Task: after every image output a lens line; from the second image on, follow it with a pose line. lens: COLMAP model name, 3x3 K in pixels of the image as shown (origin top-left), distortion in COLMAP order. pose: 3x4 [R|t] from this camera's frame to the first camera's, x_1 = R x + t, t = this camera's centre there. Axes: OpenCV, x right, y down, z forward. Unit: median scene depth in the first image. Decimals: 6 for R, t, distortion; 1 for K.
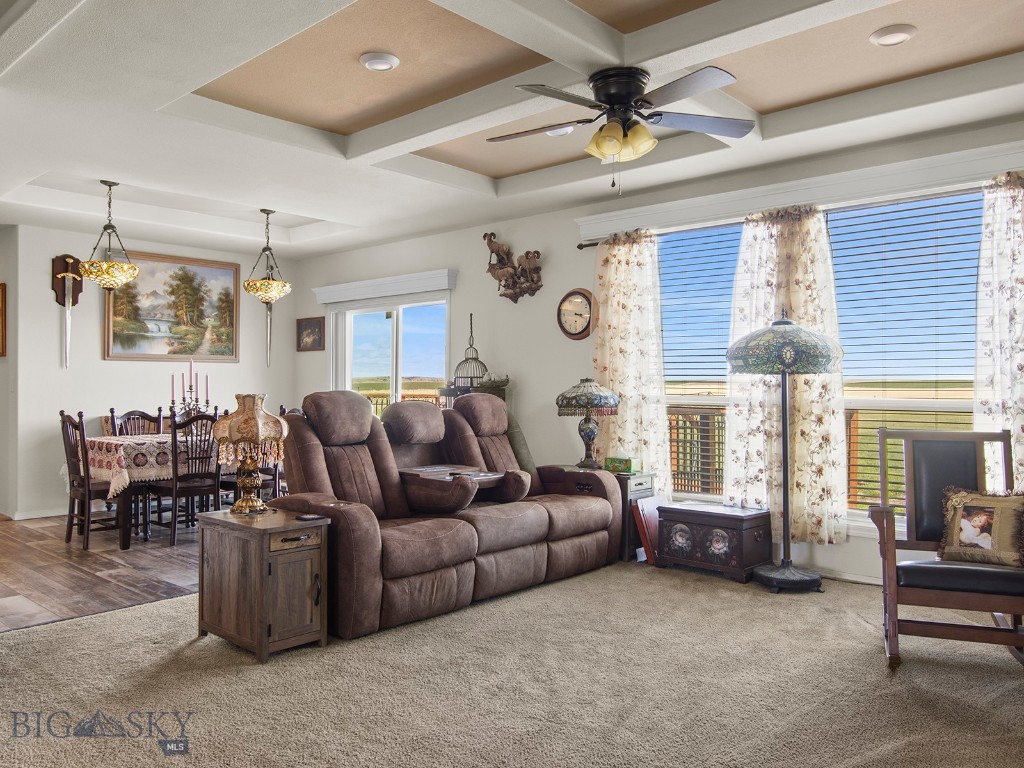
lens RADIAL K [[786.9, 0, 510.6], [0, 786.9, 387.2], [0, 0, 1]] dist [-0.011265, 0.015004]
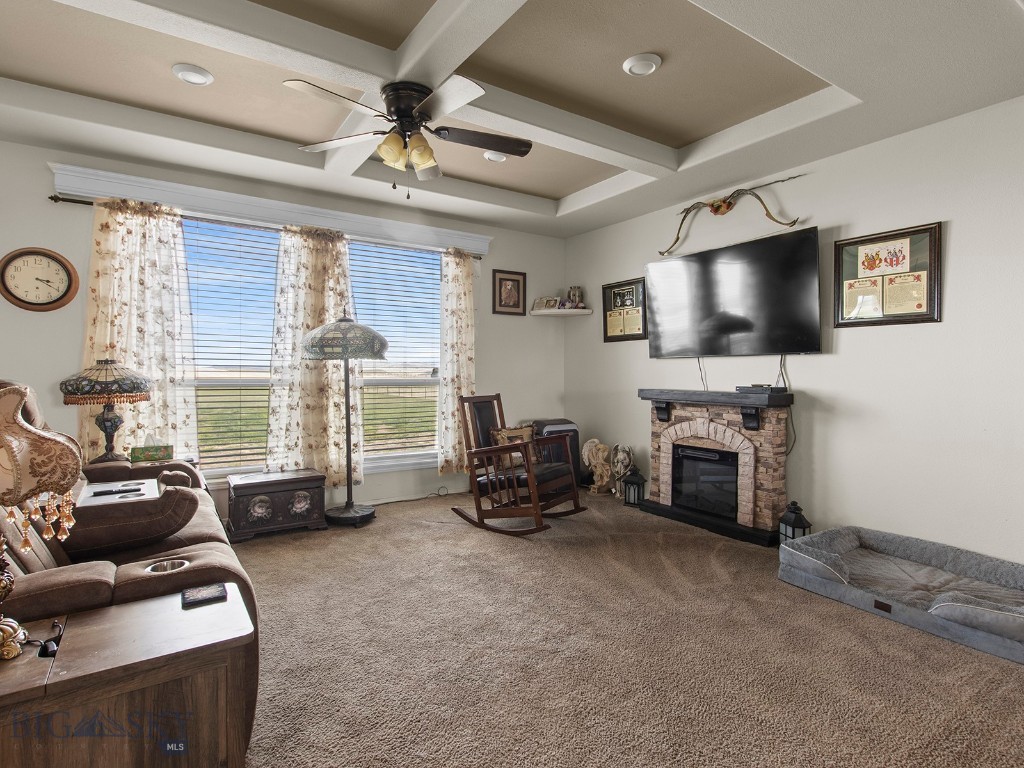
lens RADIAL K [[535.1, 0, 502.4], [0, 535.1, 376.3], [0, 0, 1]] dist [0.007230, -0.000100]
pose [[0.249585, -0.010464, 0.968296, -0.407531], [-0.000632, 0.999940, 0.010969, 0.000927], [-0.968353, -0.003350, 0.249563, 0.484064]]
